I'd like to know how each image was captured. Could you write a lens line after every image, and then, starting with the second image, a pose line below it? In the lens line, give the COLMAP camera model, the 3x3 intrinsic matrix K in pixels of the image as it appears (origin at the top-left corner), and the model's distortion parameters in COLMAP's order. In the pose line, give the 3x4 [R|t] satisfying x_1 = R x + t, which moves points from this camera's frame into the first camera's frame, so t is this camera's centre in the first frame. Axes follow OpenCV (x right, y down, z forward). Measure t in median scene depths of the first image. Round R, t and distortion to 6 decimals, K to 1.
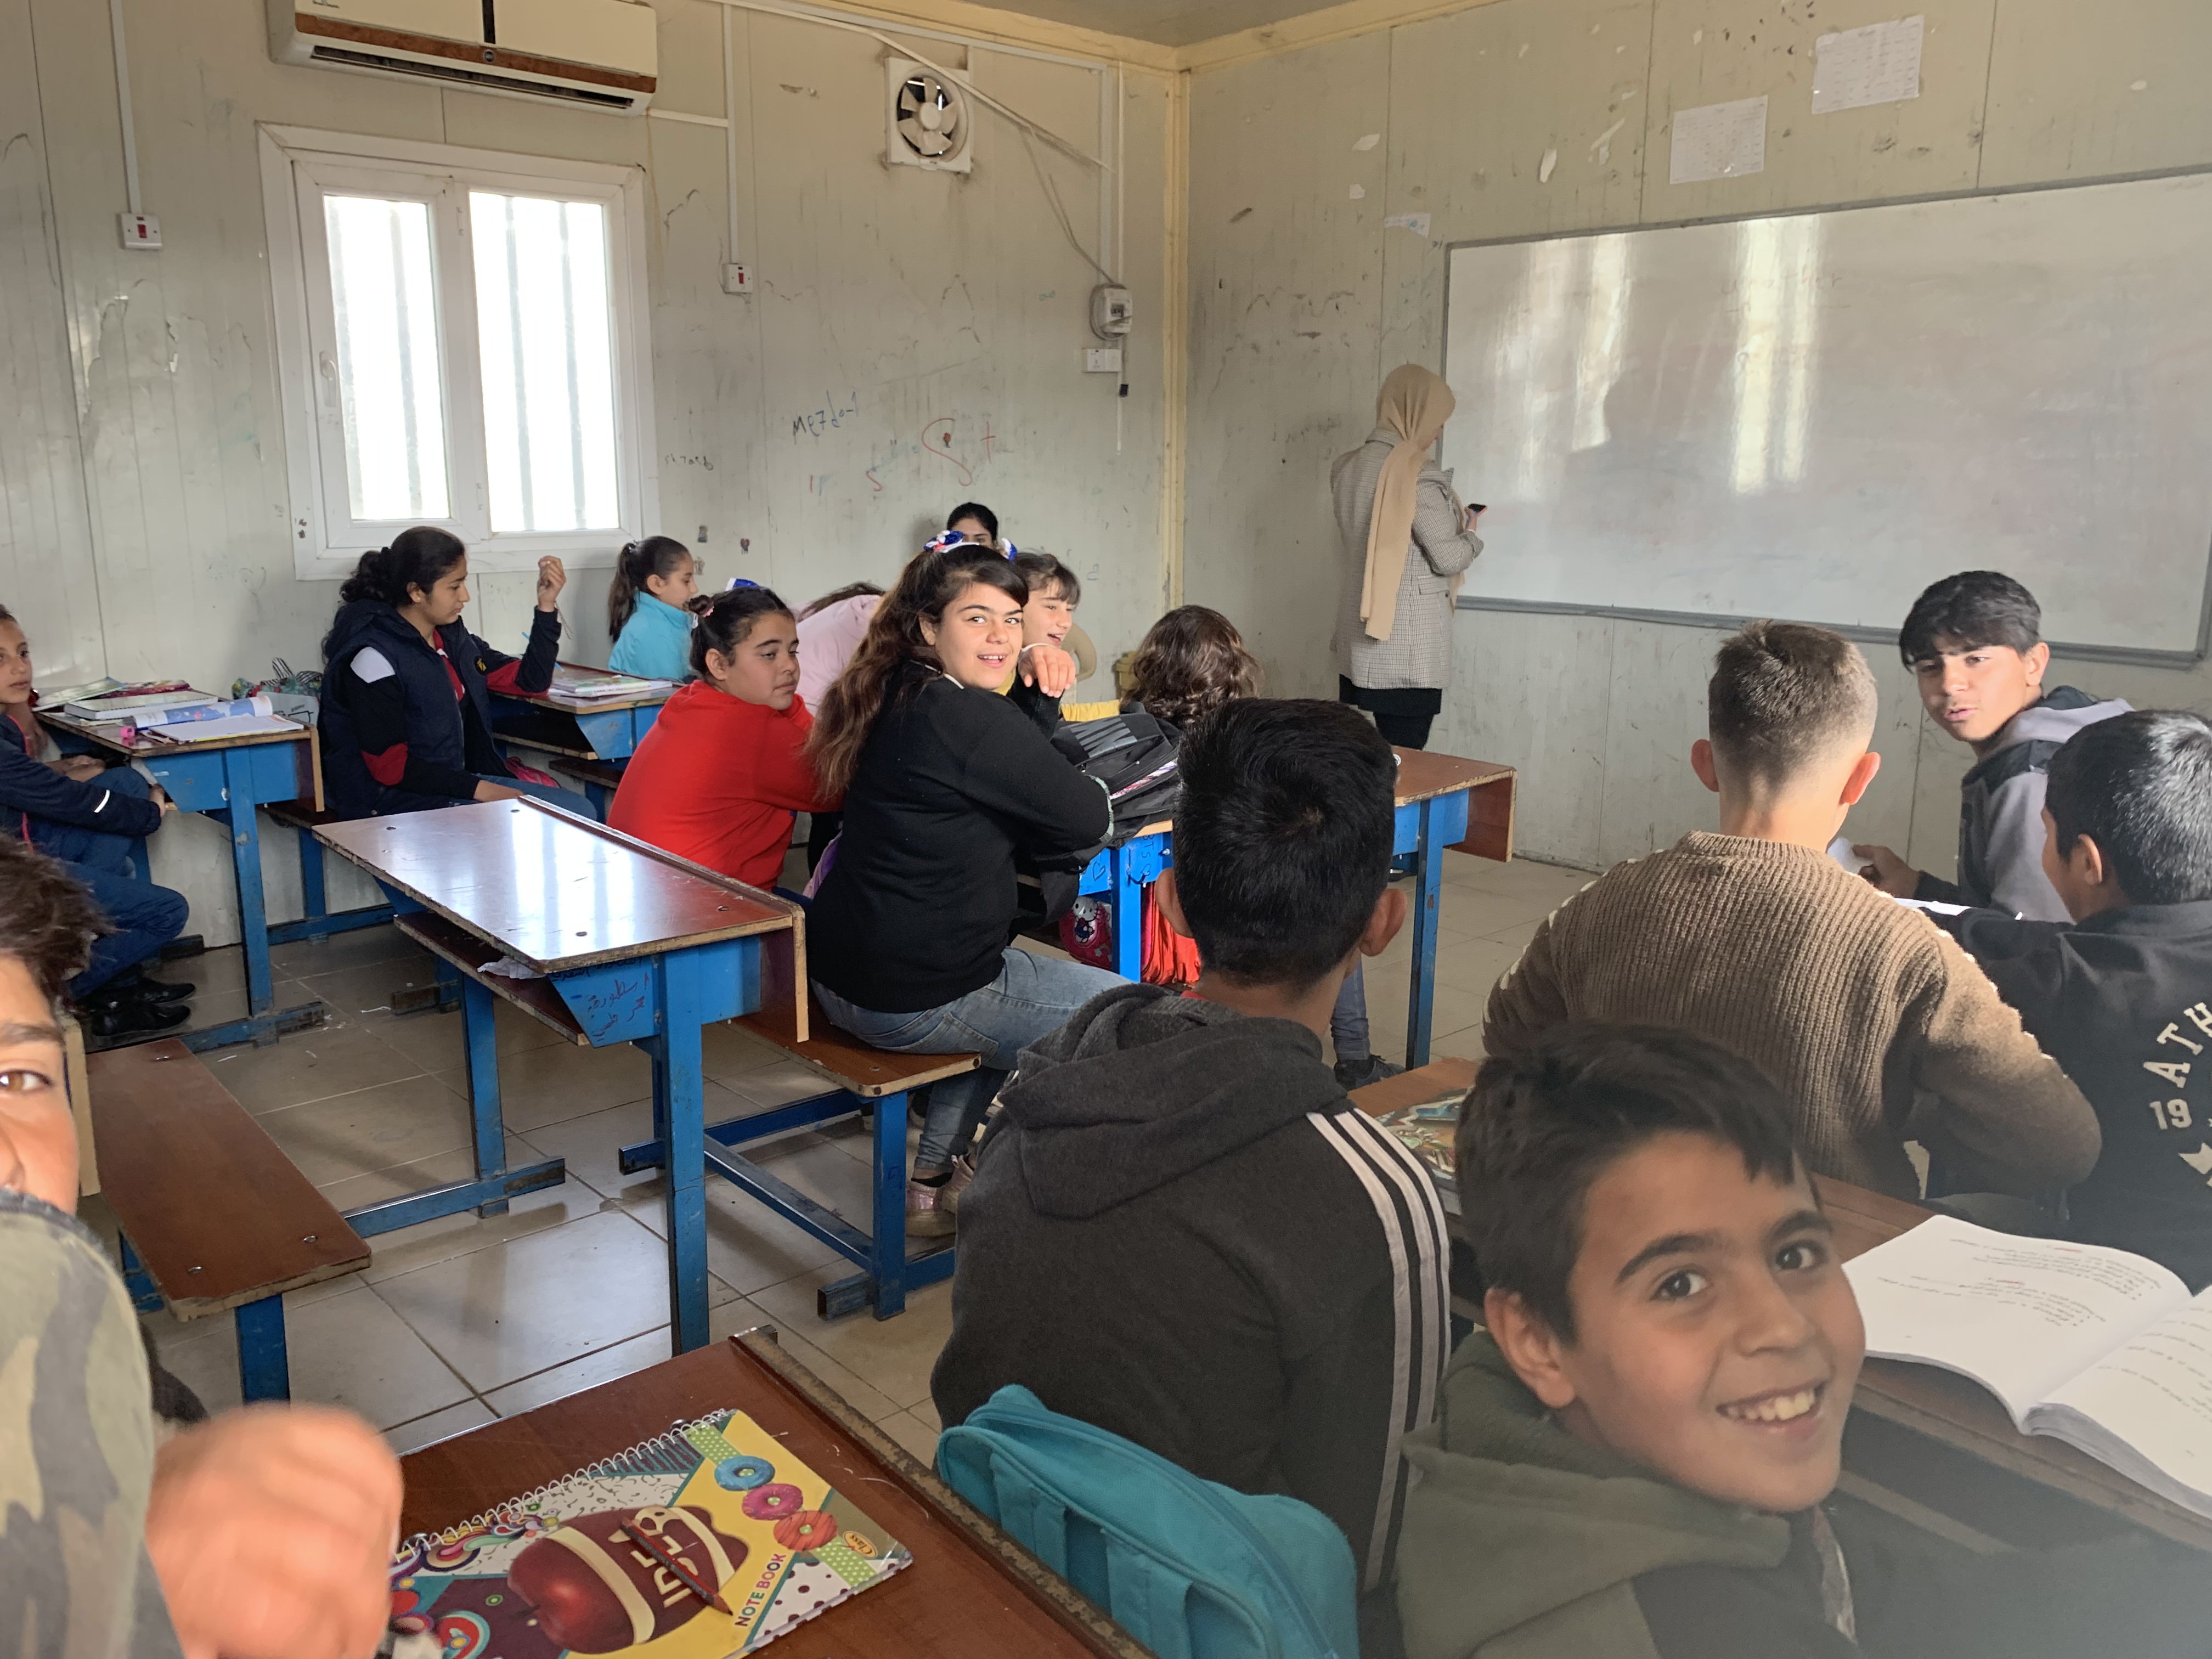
lens RADIAL K [[1700.9, 0, 1107.0], [0, 1700.9, 819.9], [0, 0, 1]] dist [0.012061, -0.000439]
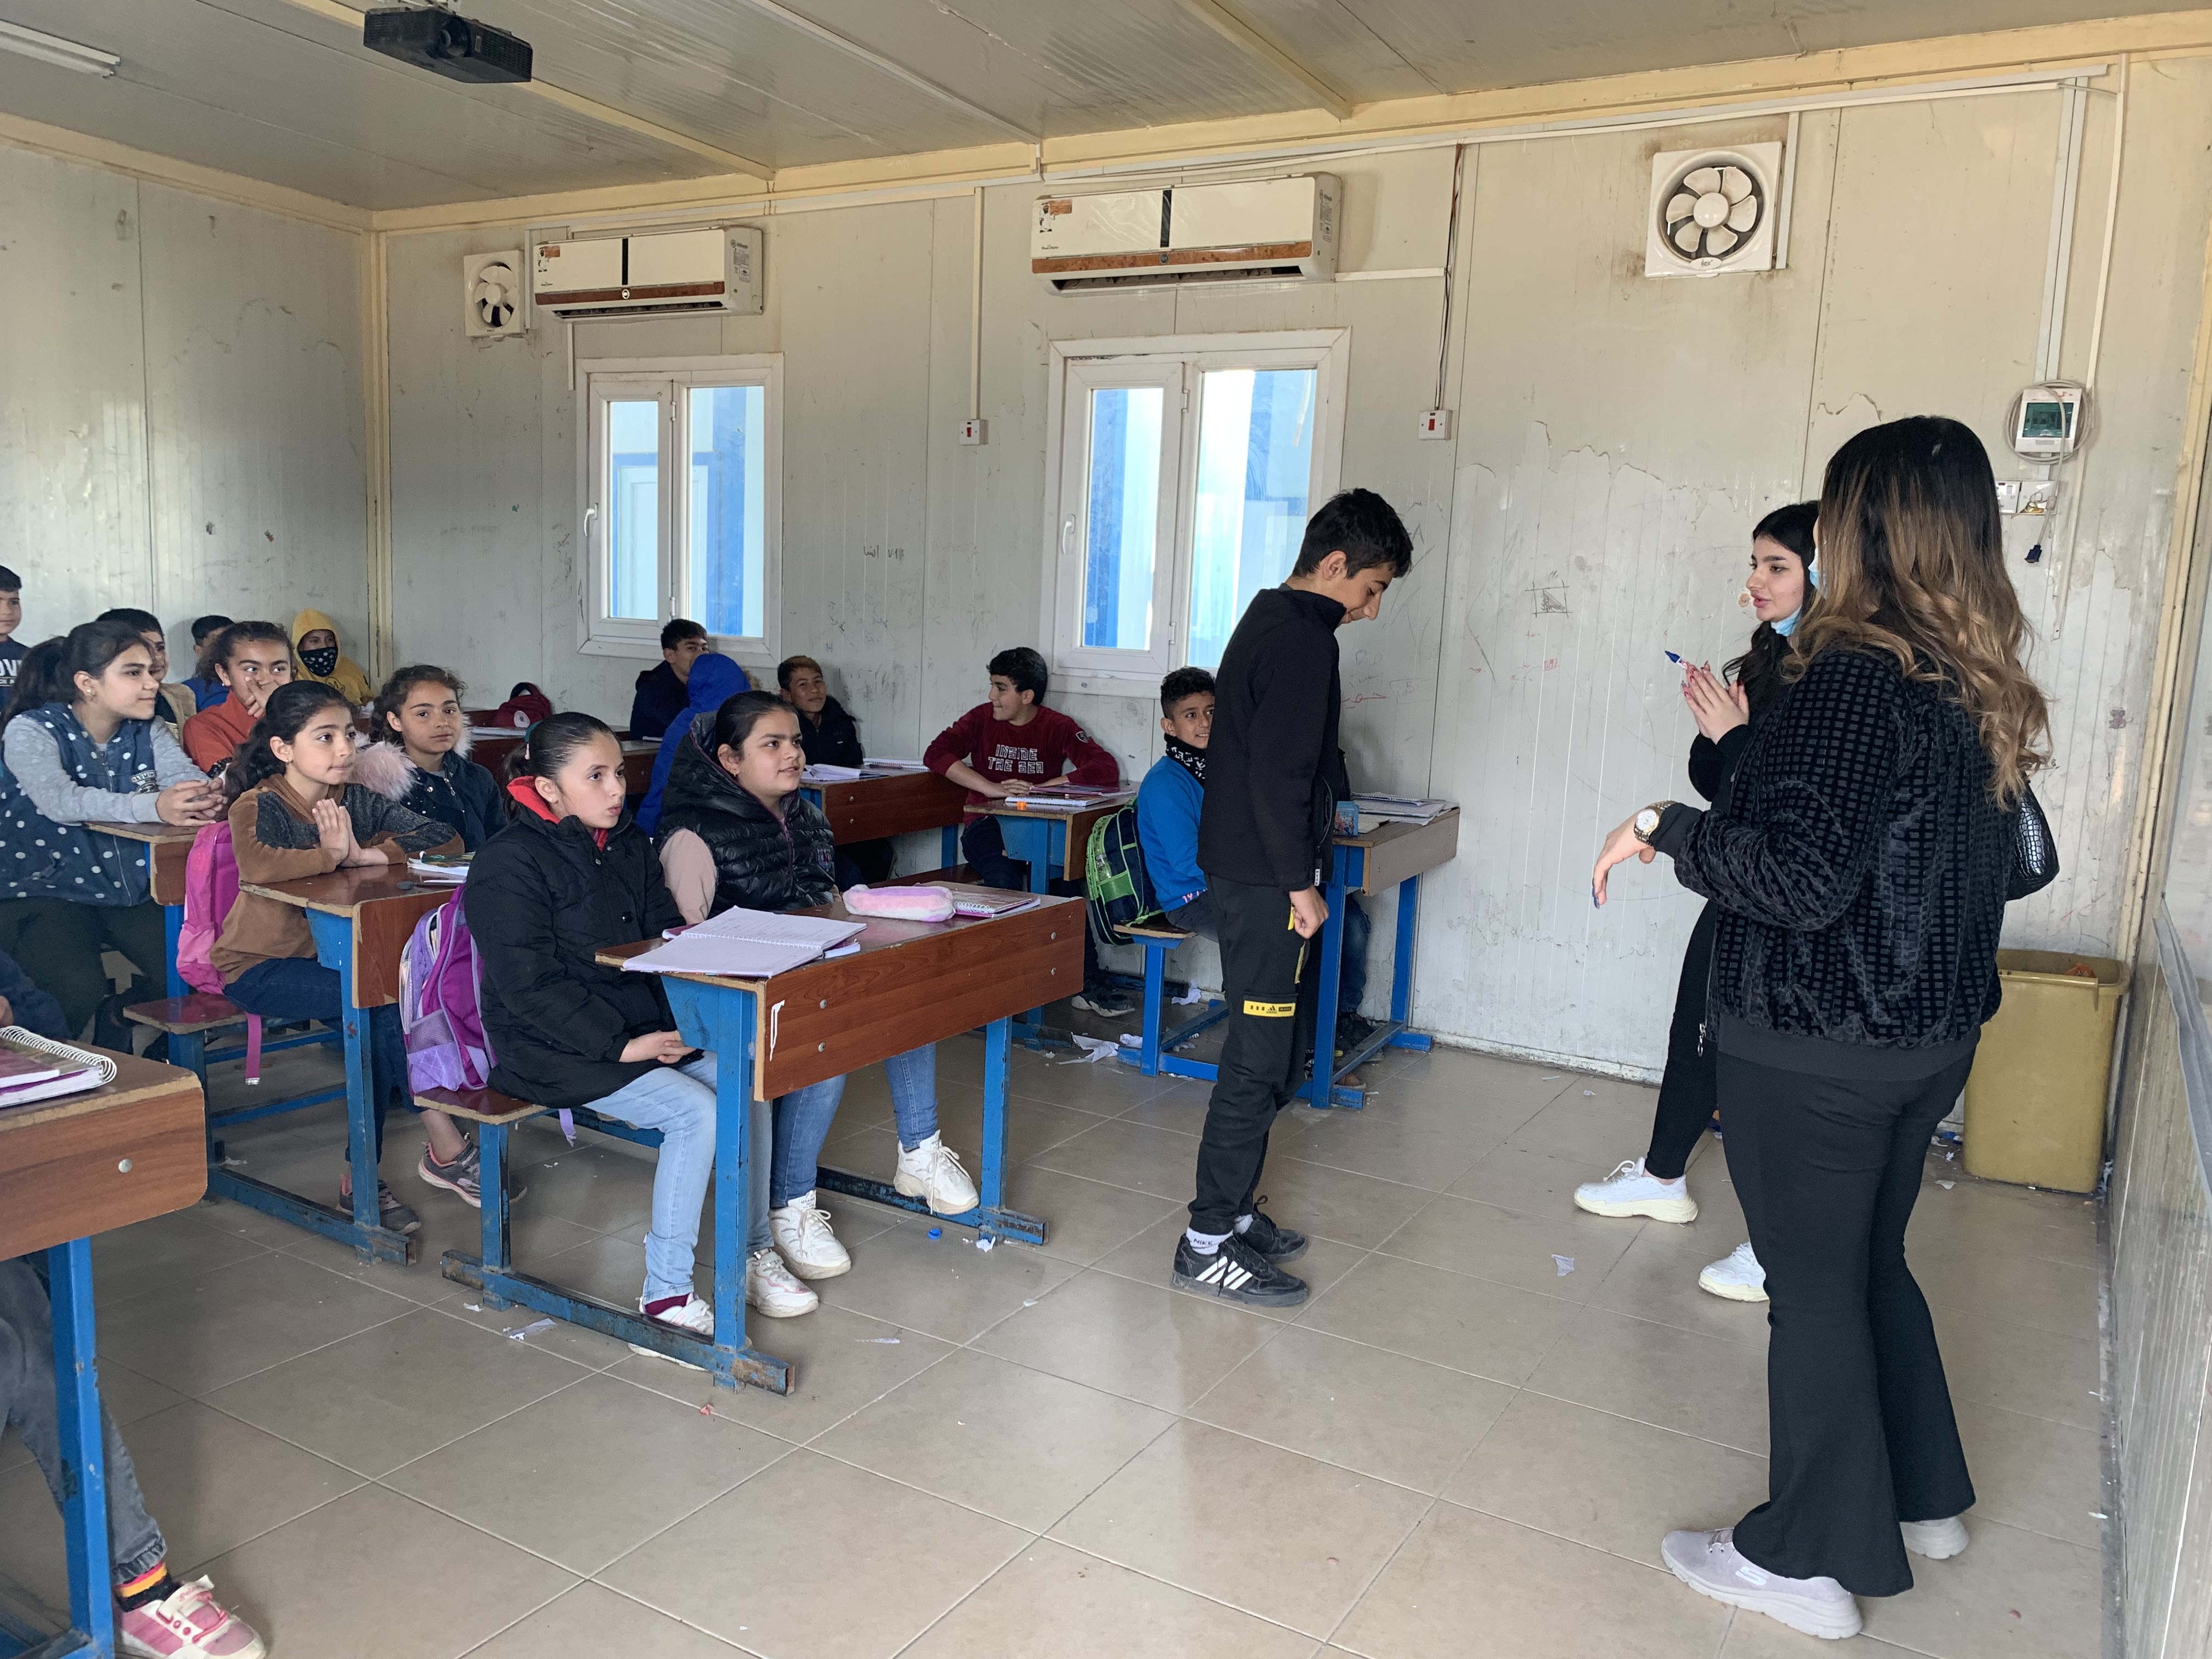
lens RADIAL K [[1740.9, 0, 1090.9], [0, 1740.9, 840.7], [0, 0, 1]] dist [0.020190, -0.012904]
pose [[0.340066, 0.133107, -0.930934, 0.750395], [-0.232971, 0.970998, 0.053733, -0.117889], [0.911087, 0.198608, 0.361214, 0.601702]]
